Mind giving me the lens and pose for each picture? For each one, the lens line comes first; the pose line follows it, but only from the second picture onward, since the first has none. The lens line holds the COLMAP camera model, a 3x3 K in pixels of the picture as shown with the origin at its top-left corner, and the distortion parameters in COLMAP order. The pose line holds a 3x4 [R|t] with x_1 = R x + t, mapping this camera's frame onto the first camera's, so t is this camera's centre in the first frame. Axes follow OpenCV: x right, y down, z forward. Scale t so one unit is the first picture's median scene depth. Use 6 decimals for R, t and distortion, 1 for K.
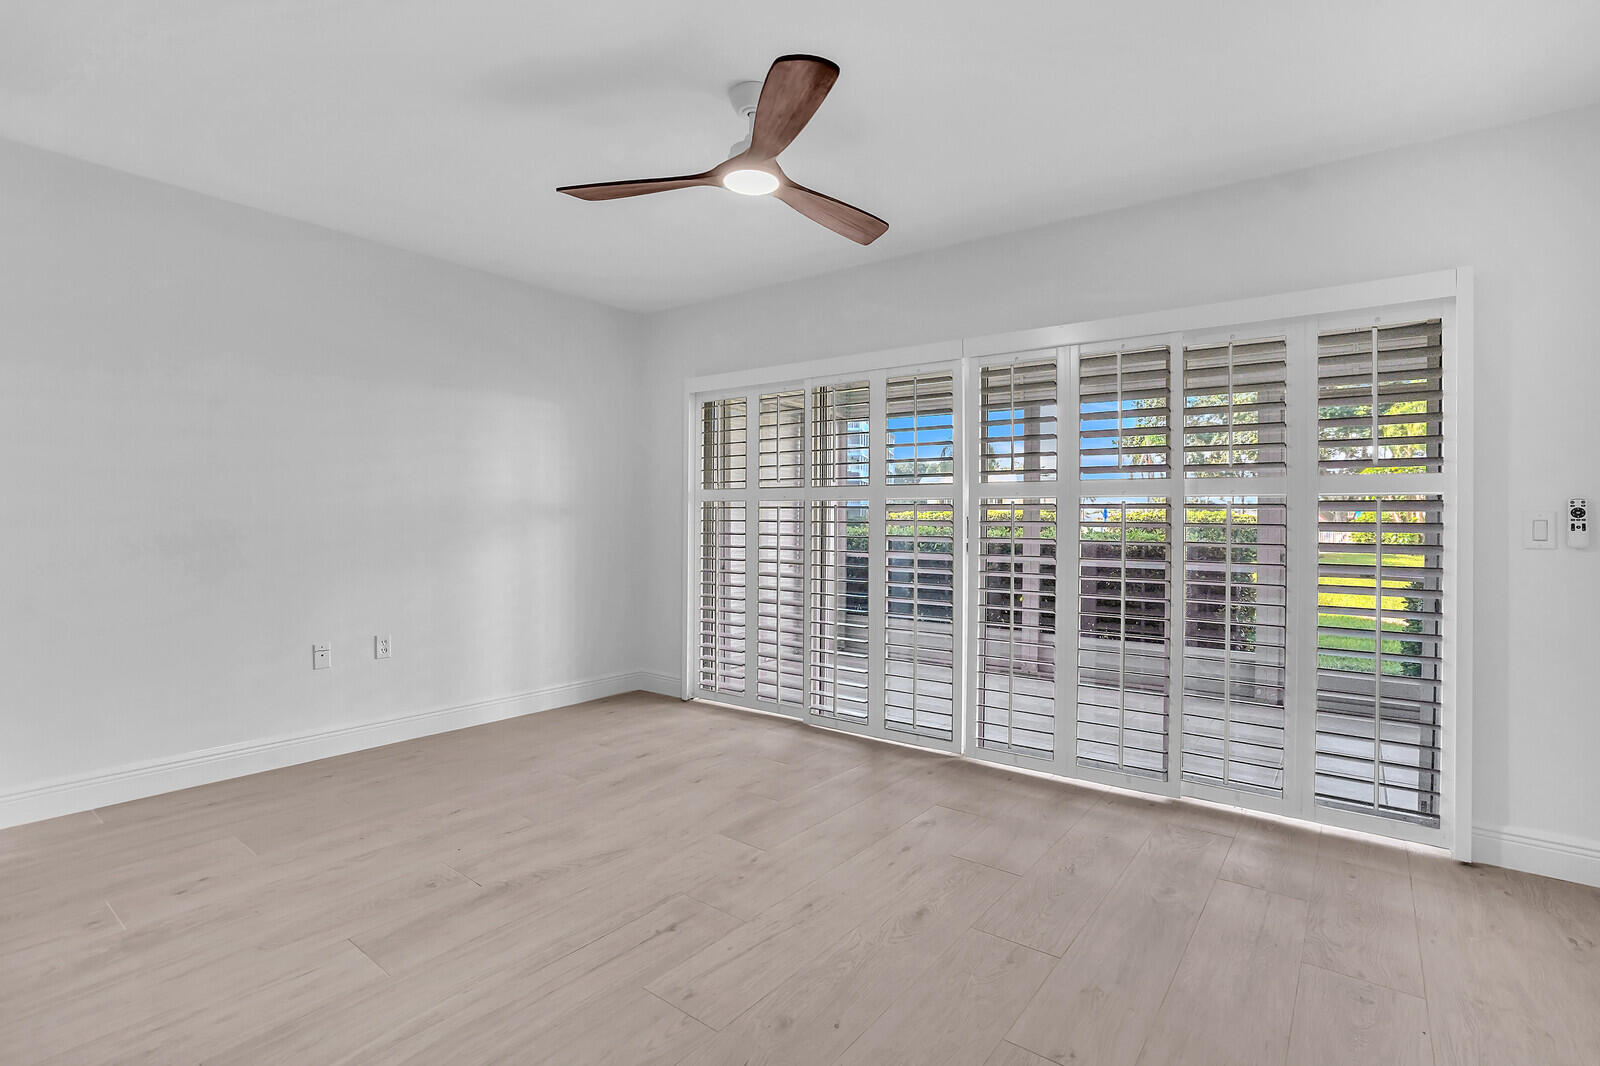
lens RADIAL K [[751.5, 0, 795.3], [0, 751.5, 525.3], [0, 0, 1]] dist [-0.025022, 0.002027]
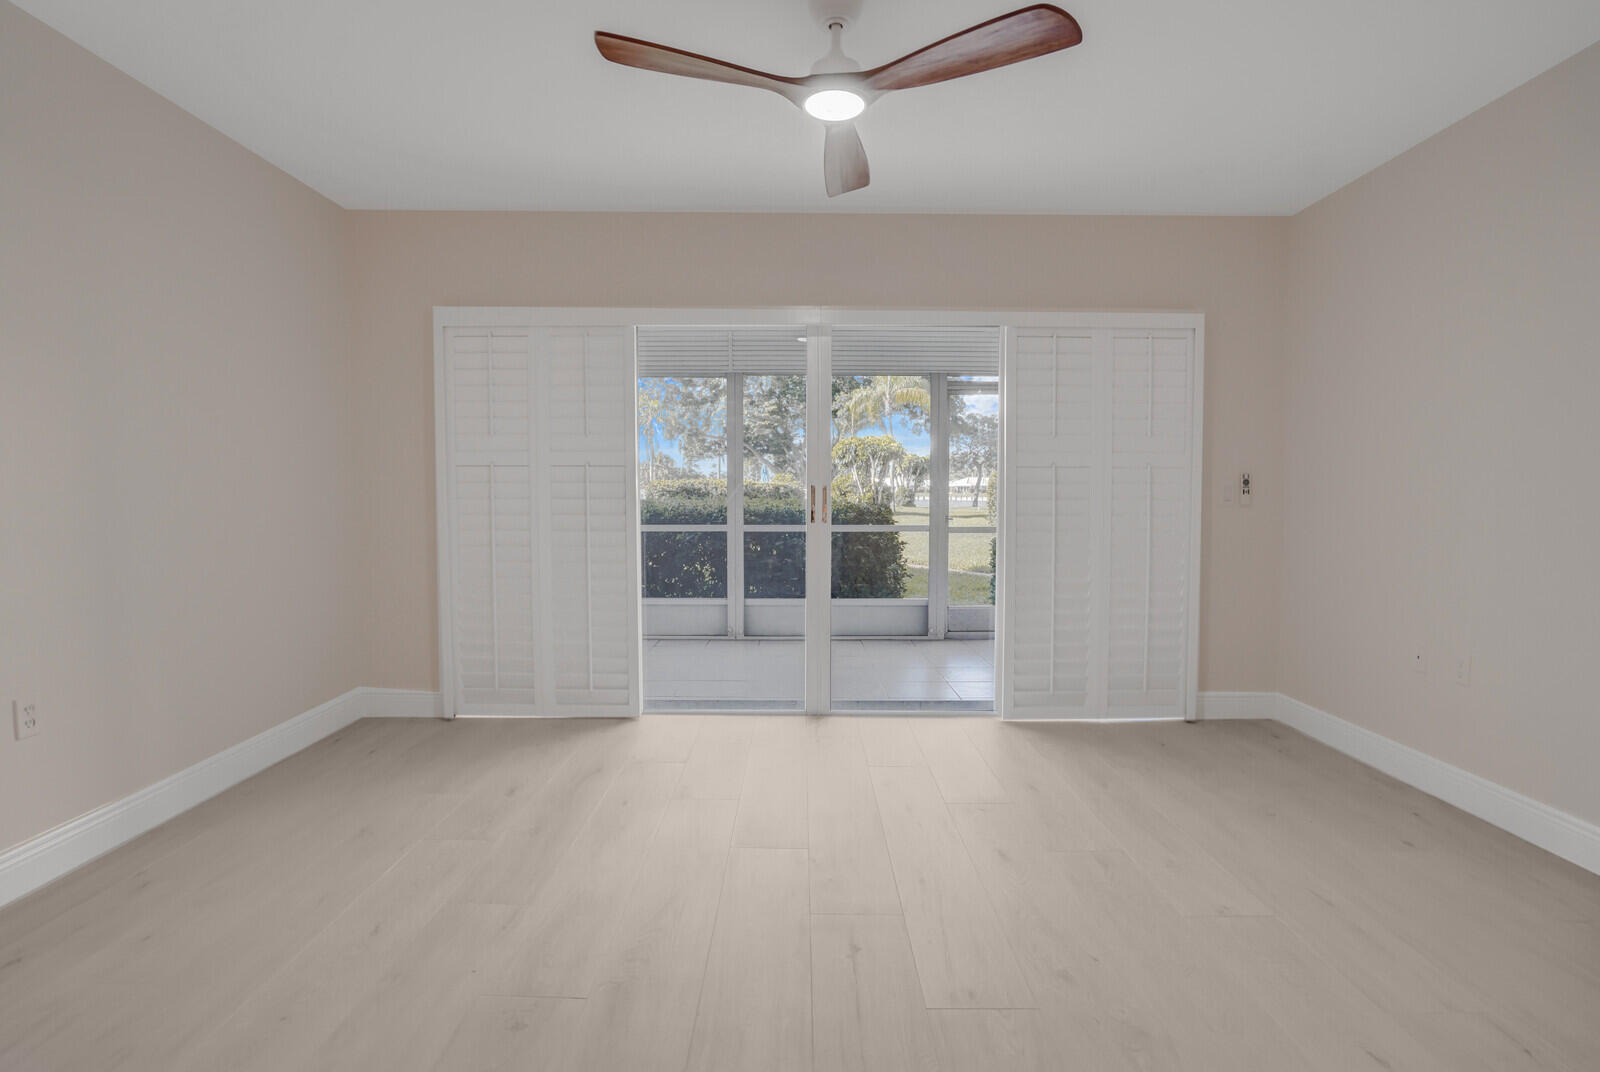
lens RADIAL K [[768.6, 0, 812.9], [0, 768.6, 536.6], [0, 0, 1]] dist [-0.042200, 0.016601]
pose [[0.796673, -0.043251, 0.602862, -0.414254], [0.009275, 0.998194, 0.059357, -0.004368], [-0.604340, -0.041697, 0.795635, 0.183215]]
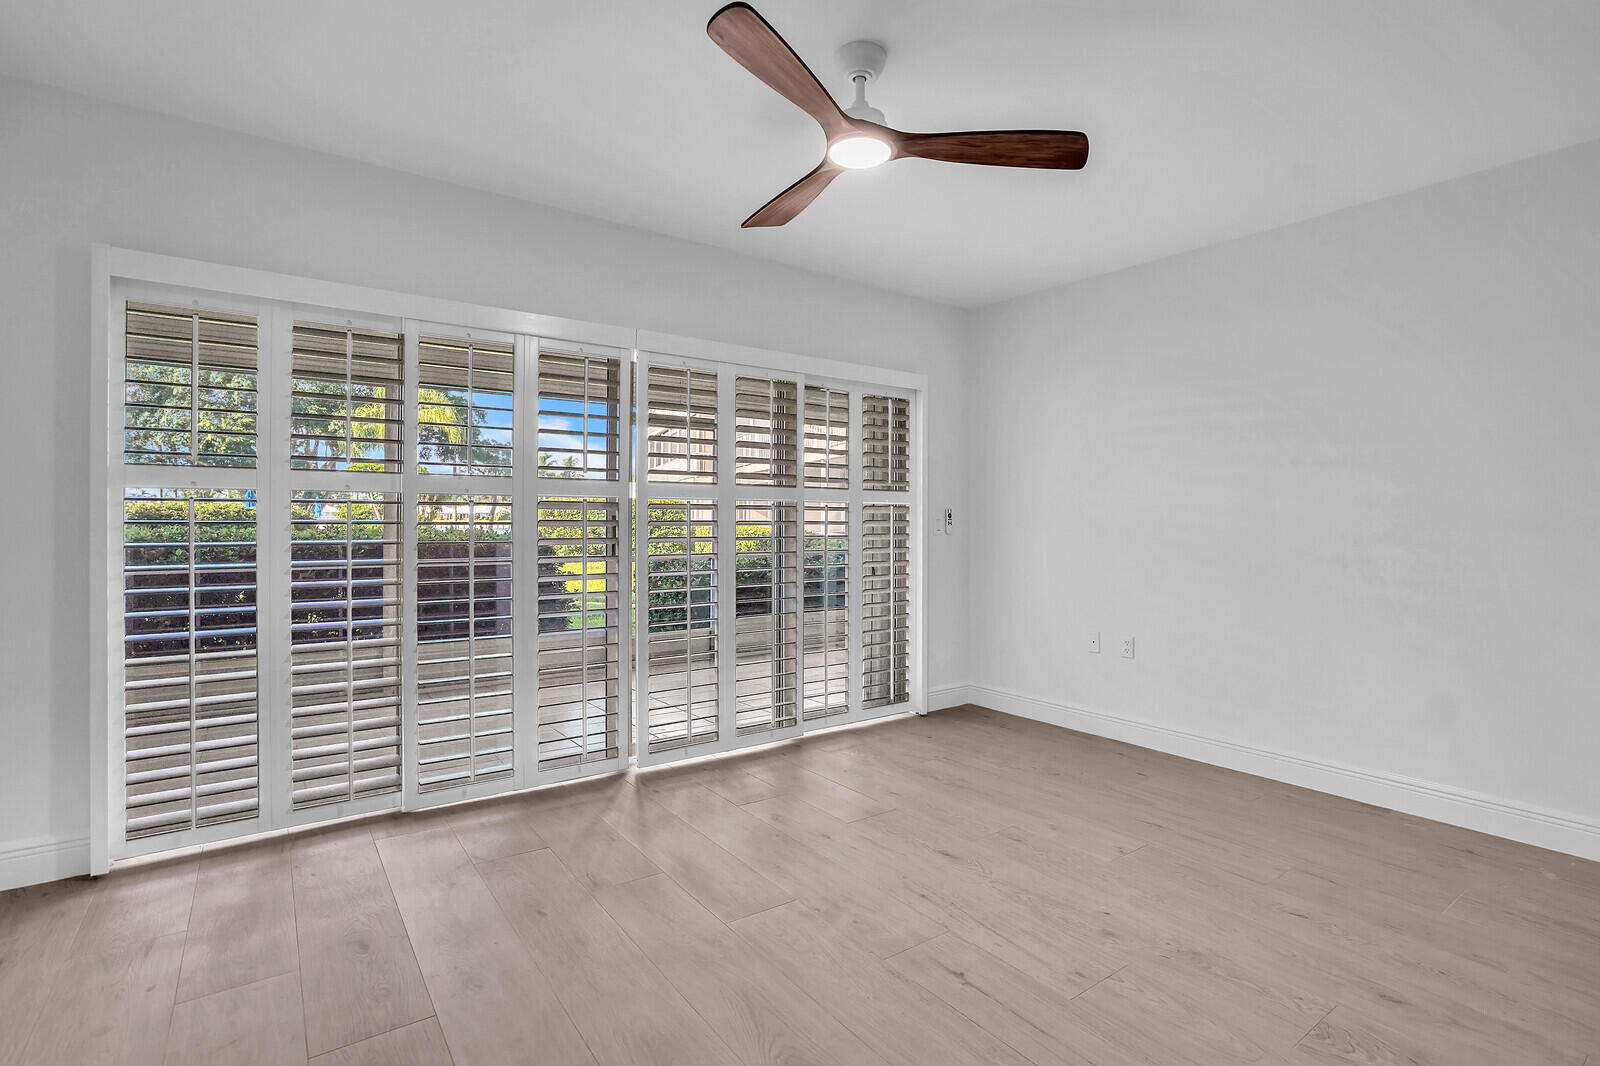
lens RADIAL K [[751.5, 0, 813.5], [0, 751.5, 519.0], [0, 0, 1]] dist [-0.025022, 0.002027]
pose [[0.307906, -0.006966, 0.951391, -0.611244], [0.004604, 0.999972, 0.005832, -0.012554], [-0.951406, 0.002584, 0.307929, 0.499225]]
